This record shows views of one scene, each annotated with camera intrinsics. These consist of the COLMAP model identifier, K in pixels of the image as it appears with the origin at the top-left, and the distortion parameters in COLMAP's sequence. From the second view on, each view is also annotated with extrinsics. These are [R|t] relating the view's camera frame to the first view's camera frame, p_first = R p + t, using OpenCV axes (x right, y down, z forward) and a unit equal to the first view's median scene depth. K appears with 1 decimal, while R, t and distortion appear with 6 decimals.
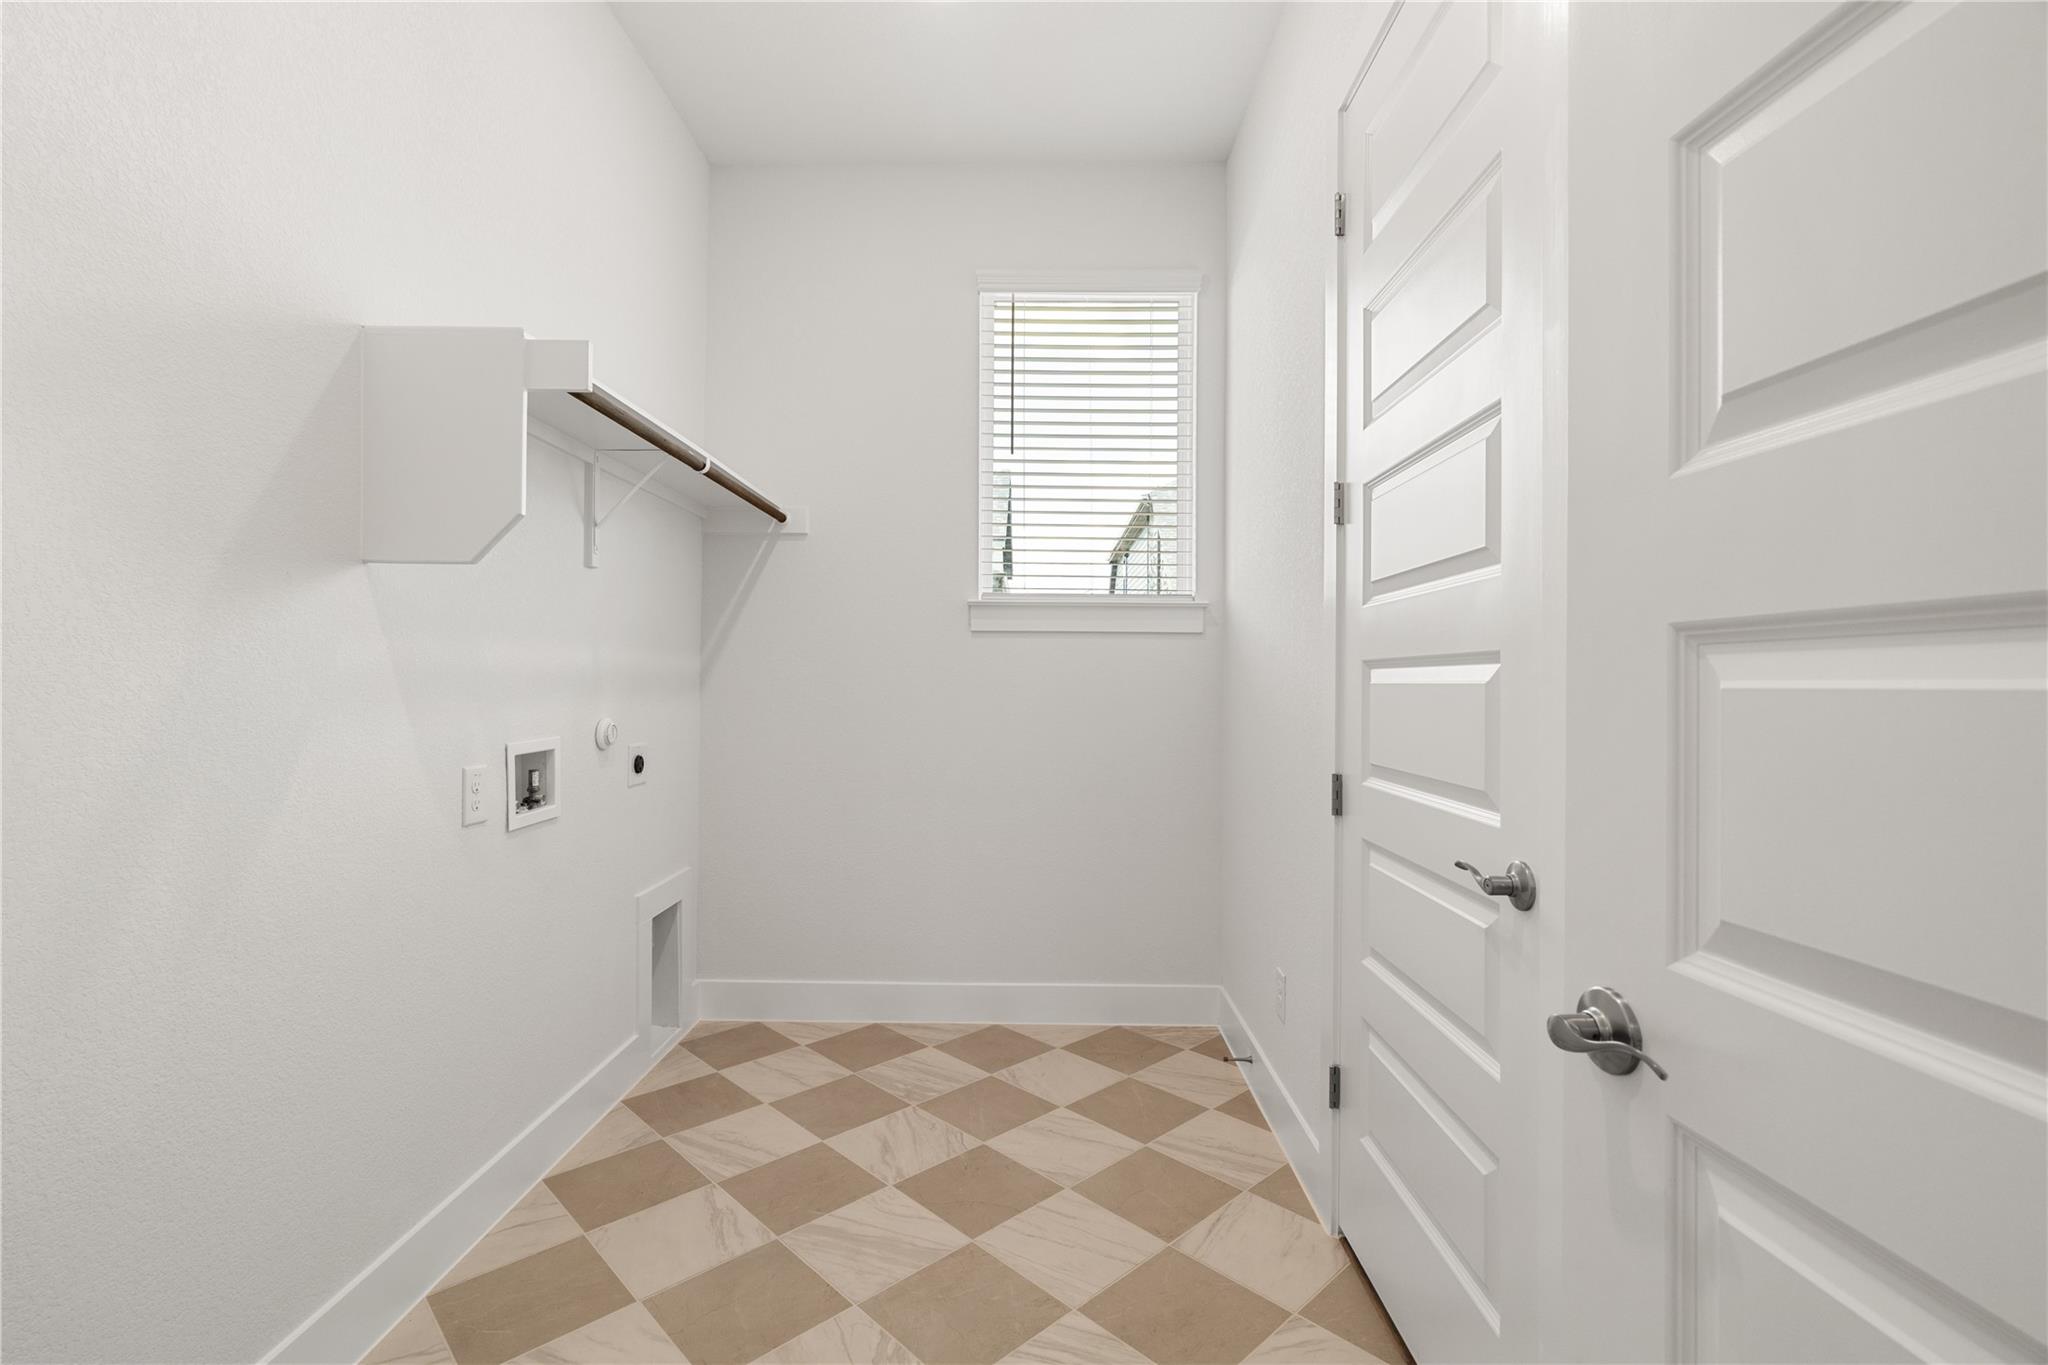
lens RADIAL K [[931.0, 0, 1014.4], [0, 931.0, 681.3], [0, 0, 1]] dist [-0.005738, 0.002389]
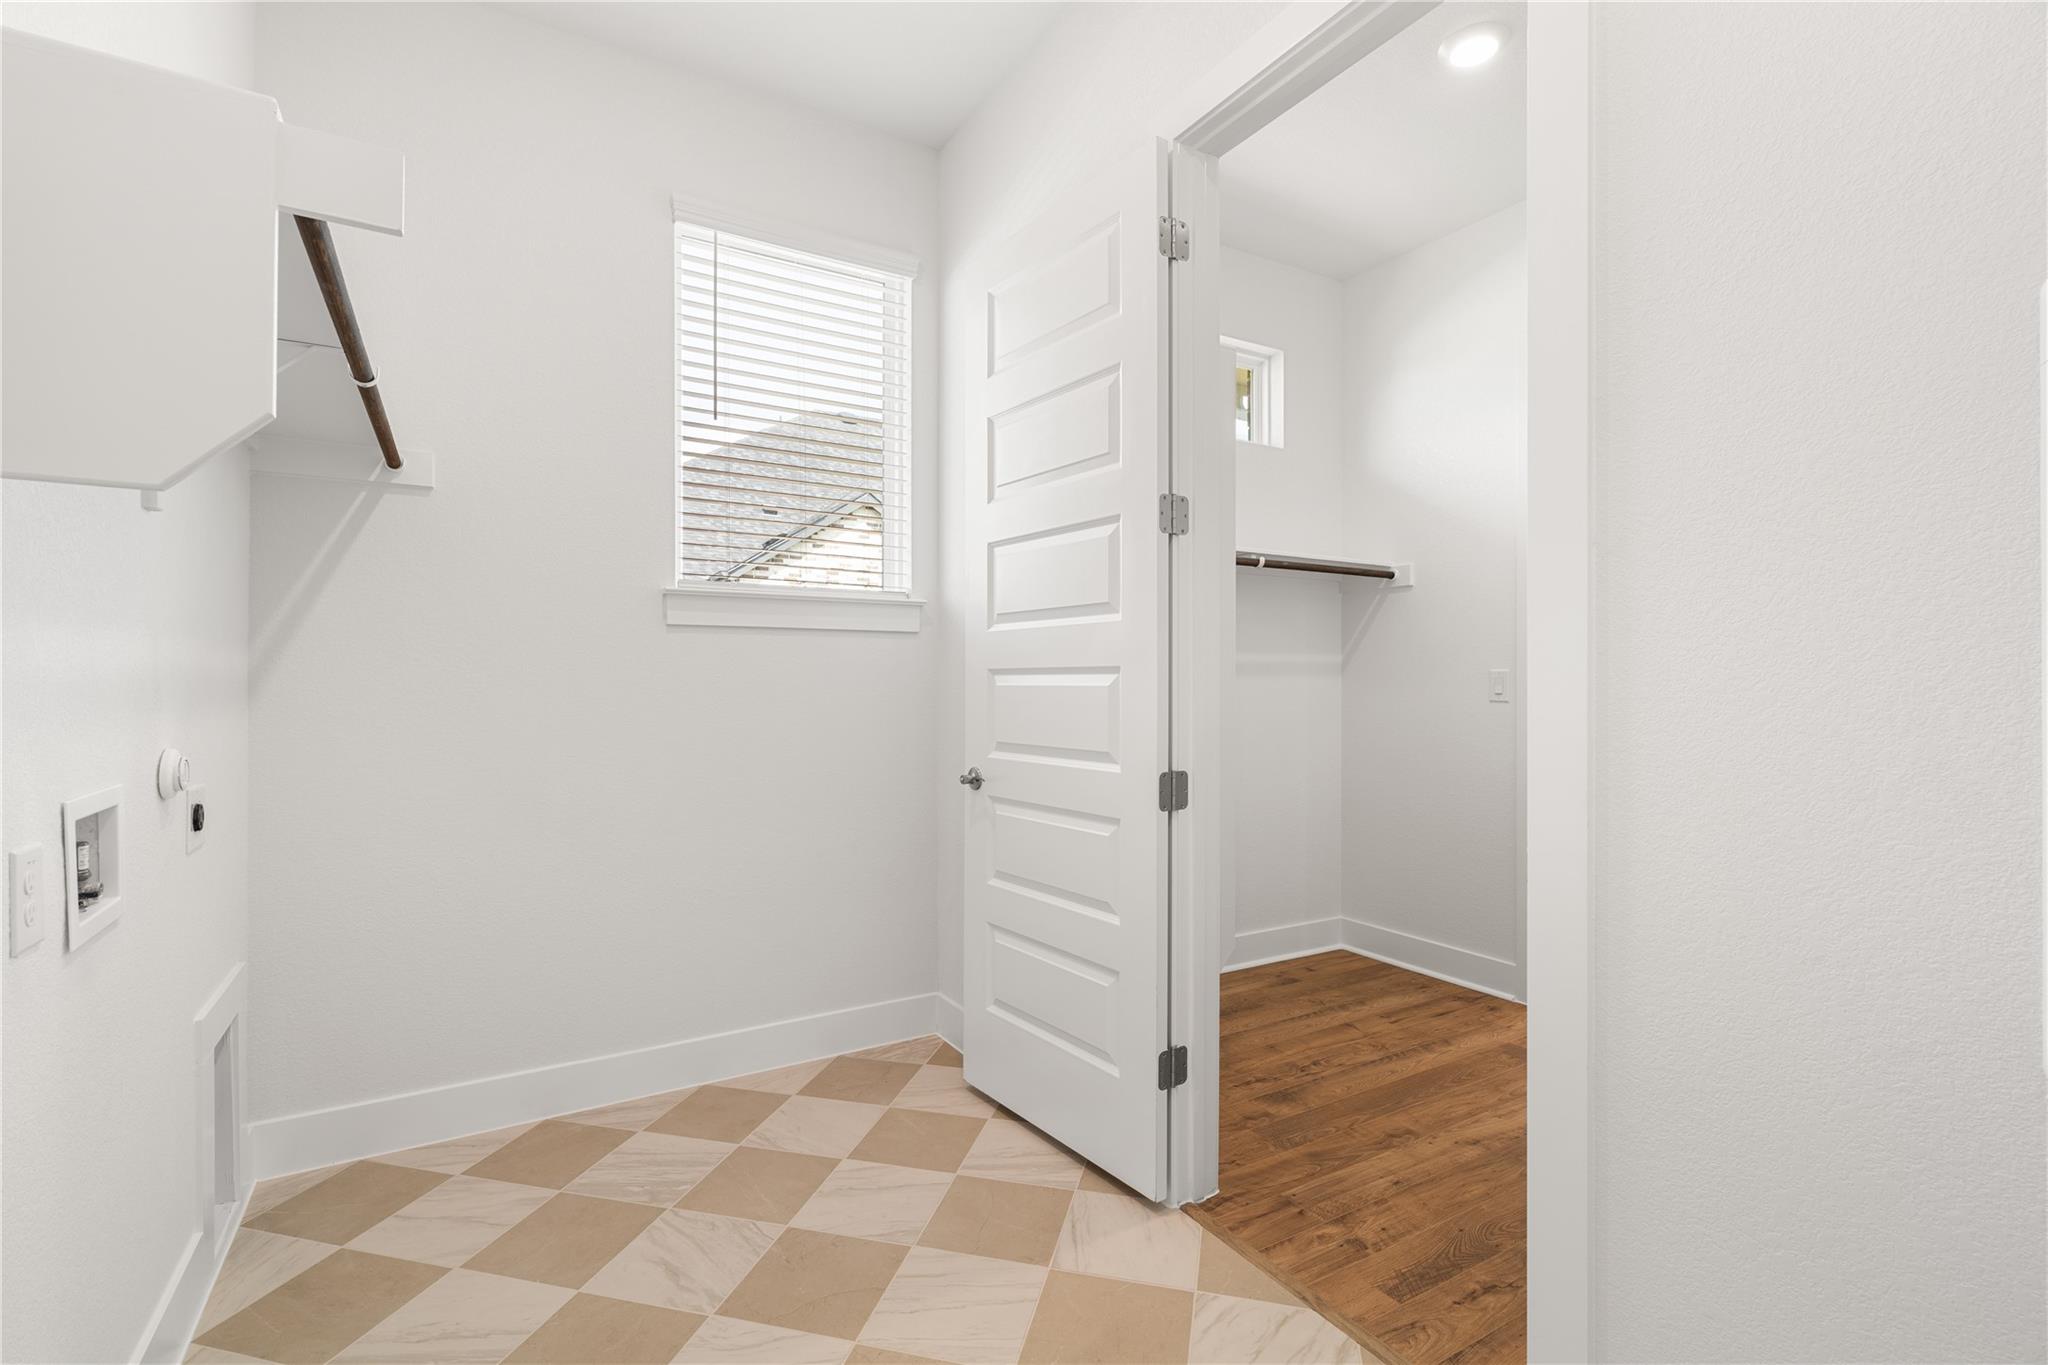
lens RADIAL K [[931.0, 0, 1024.2], [0, 931.0, 686.5], [0, 0, 1]] dist [-0.005738, 0.002389]
pose [[0.847121, -0.011159, 0.531283, -0.248432], [0.006686, 0.999924, 0.010342, -0.005406], [-0.531358, -0.005209, 0.847131, 0.137101]]
